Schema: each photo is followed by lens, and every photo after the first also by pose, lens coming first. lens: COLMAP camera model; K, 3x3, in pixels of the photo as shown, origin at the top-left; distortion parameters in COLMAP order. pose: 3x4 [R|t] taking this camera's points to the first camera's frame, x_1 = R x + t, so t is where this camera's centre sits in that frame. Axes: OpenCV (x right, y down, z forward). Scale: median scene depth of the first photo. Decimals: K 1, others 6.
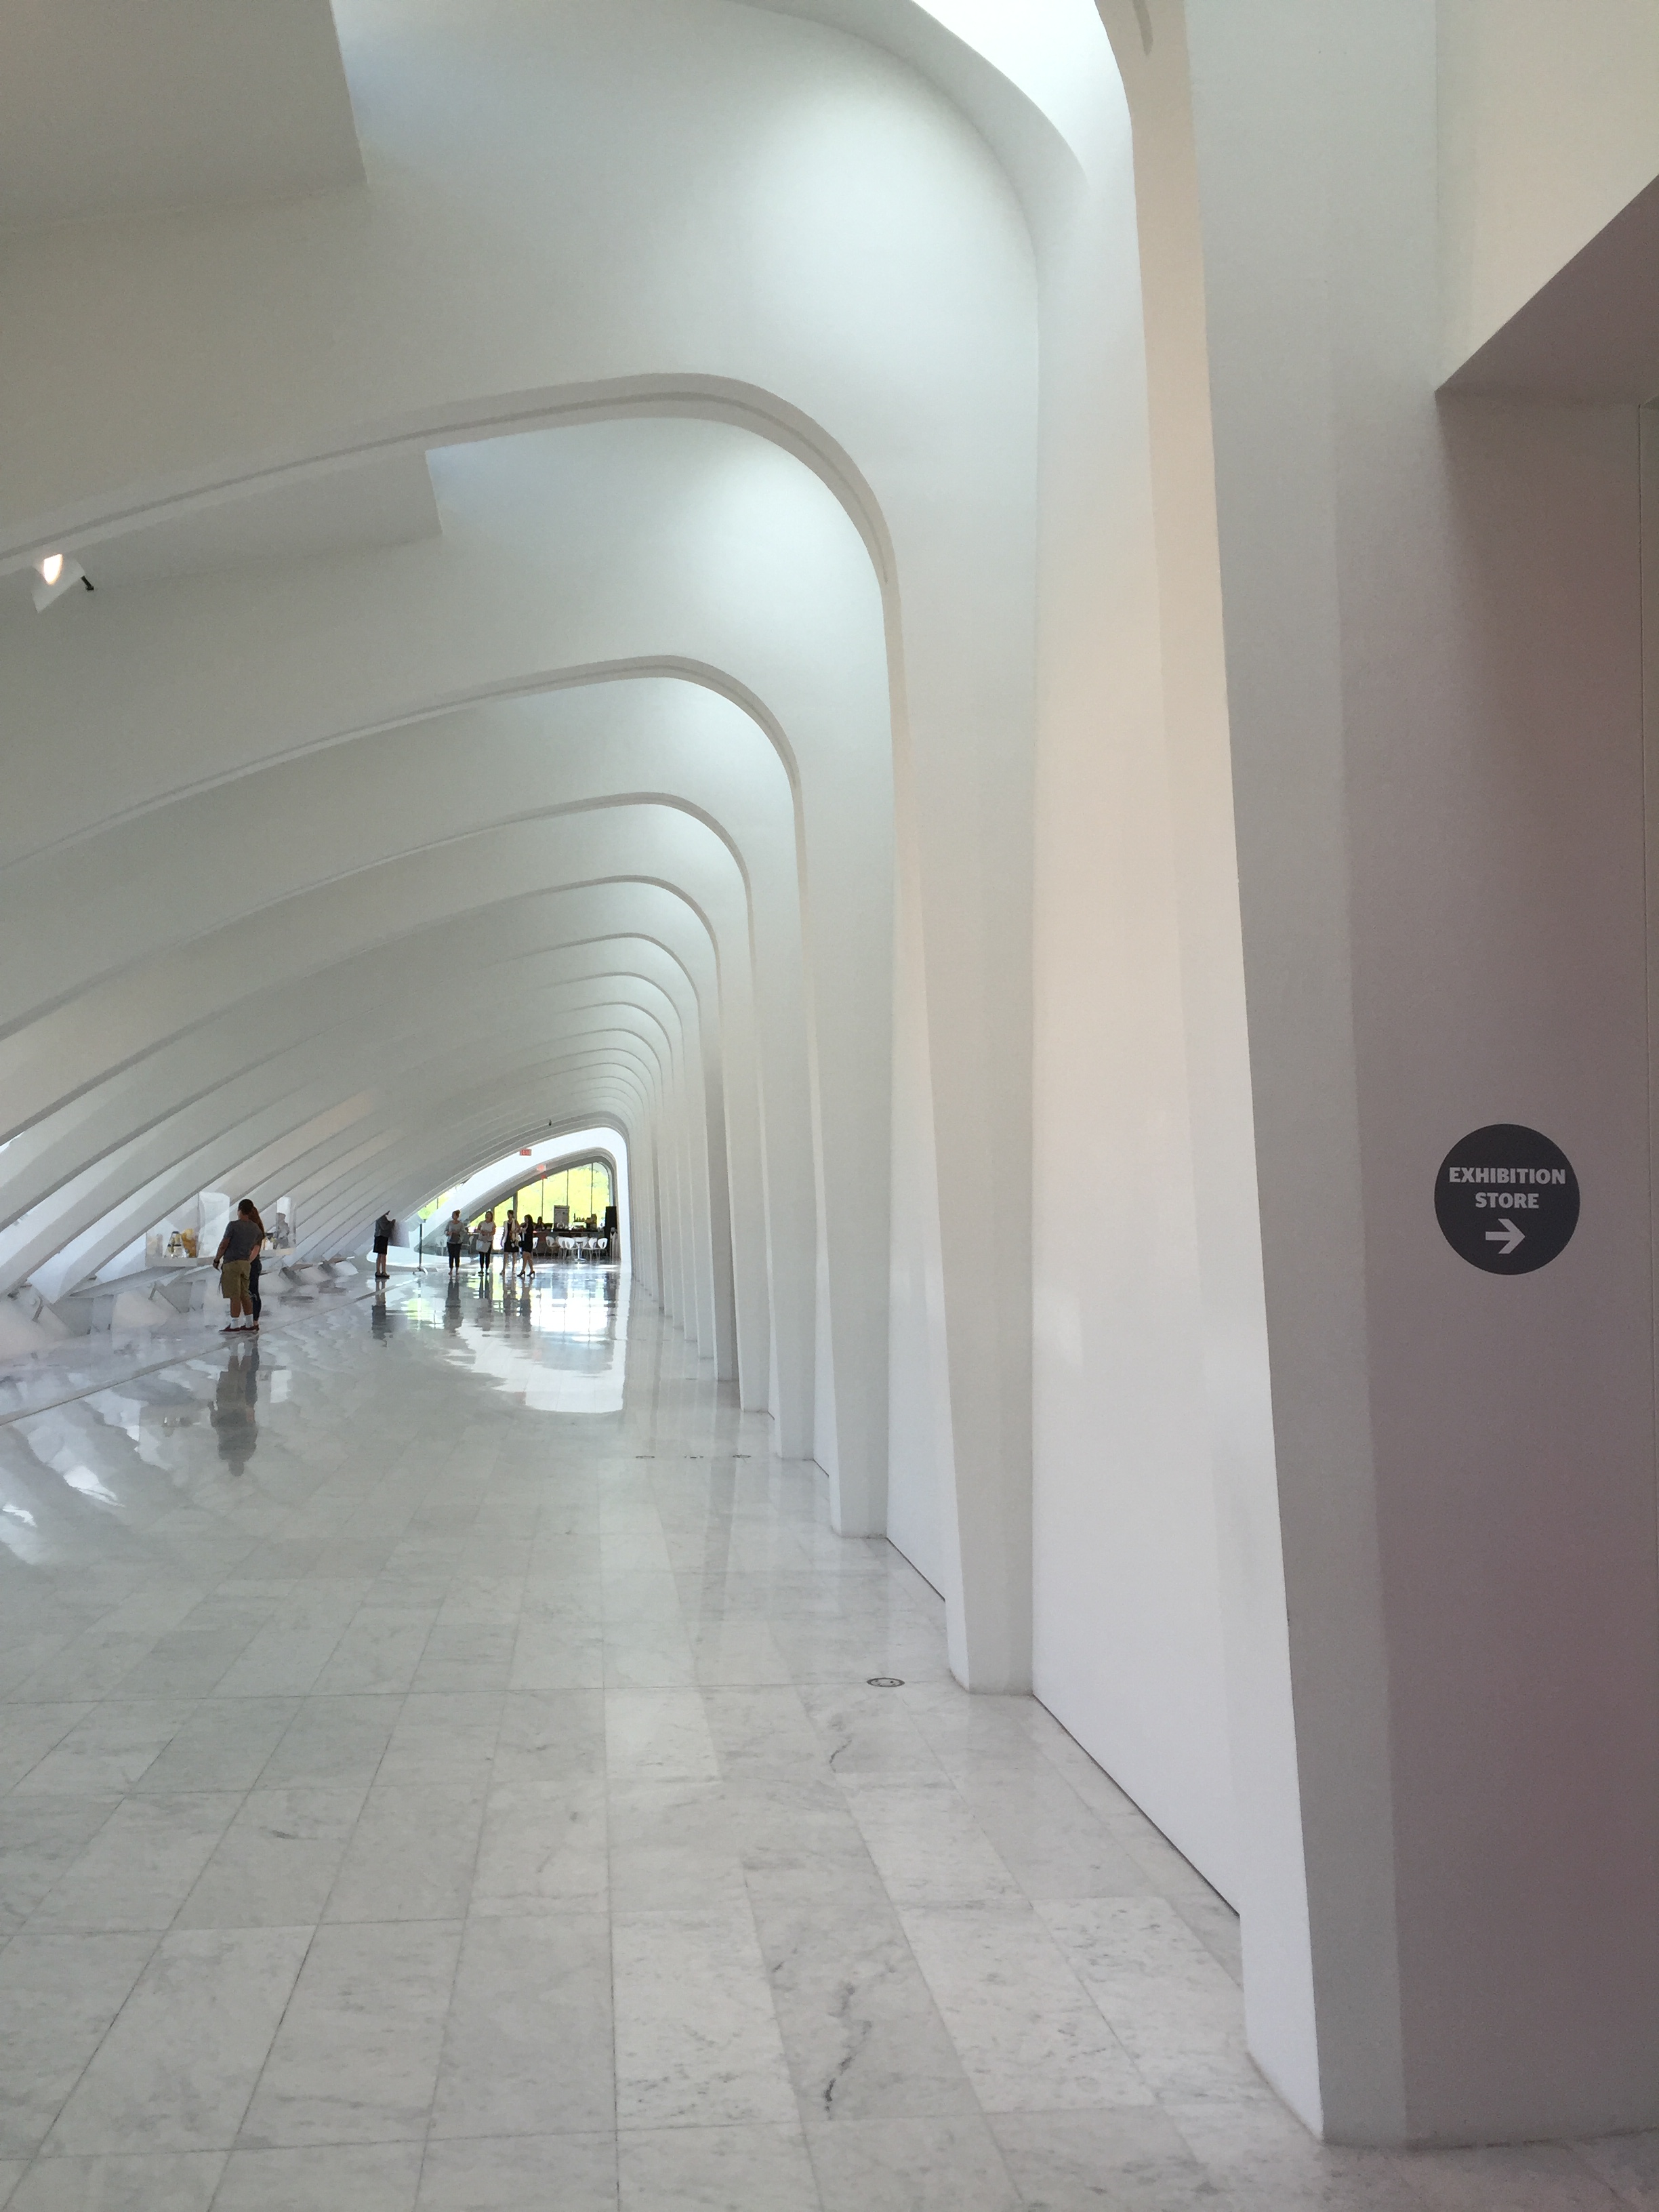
lens RADIAL K [[1922.8, 0, 836.6], [0, 1922.8, 1121.0], [0, 0, 1]] dist [0.015814, 0.004056]
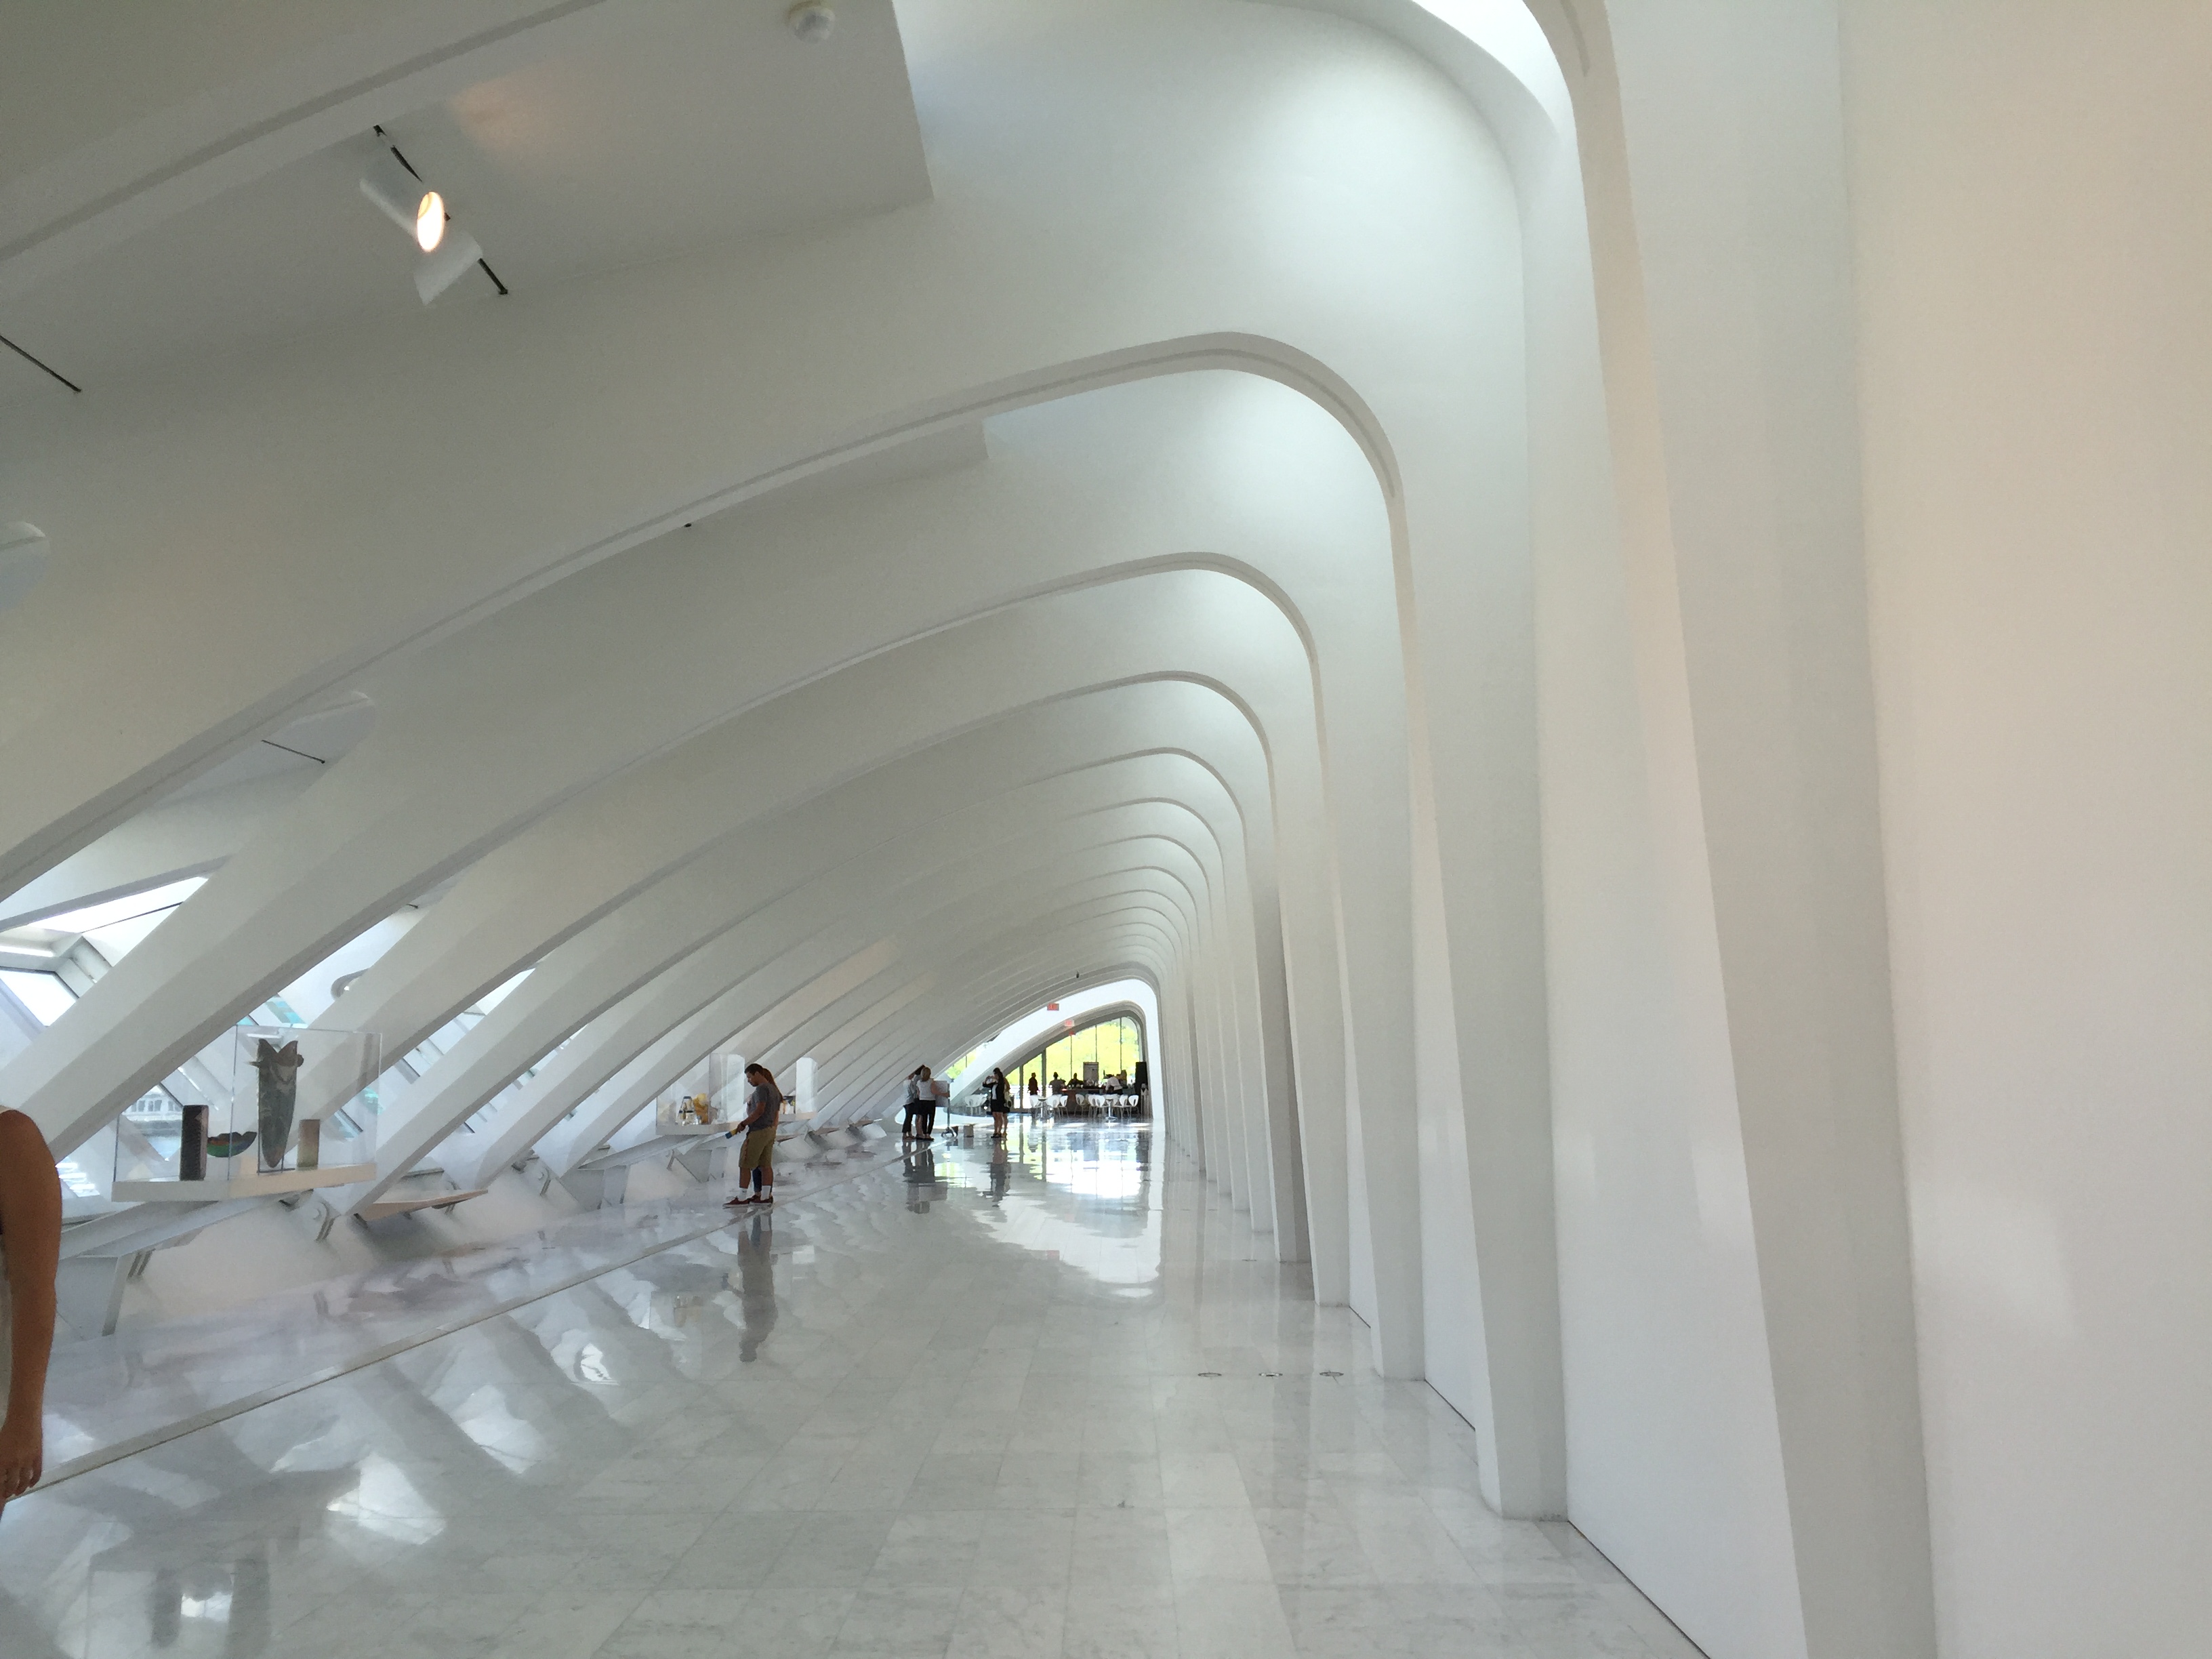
lens RADIAL K [[1862.3, 0, 1107.1], [0, 1862.3, 824.0], [0, 0, 1]] dist [0.080816, -0.122610]
pose [[0.991136, -0.034587, -0.128271, -0.016493], [0.023937, 0.996207, -0.083656, 0.005363], [0.130678, 0.079844, 0.988205, 0.100598]]
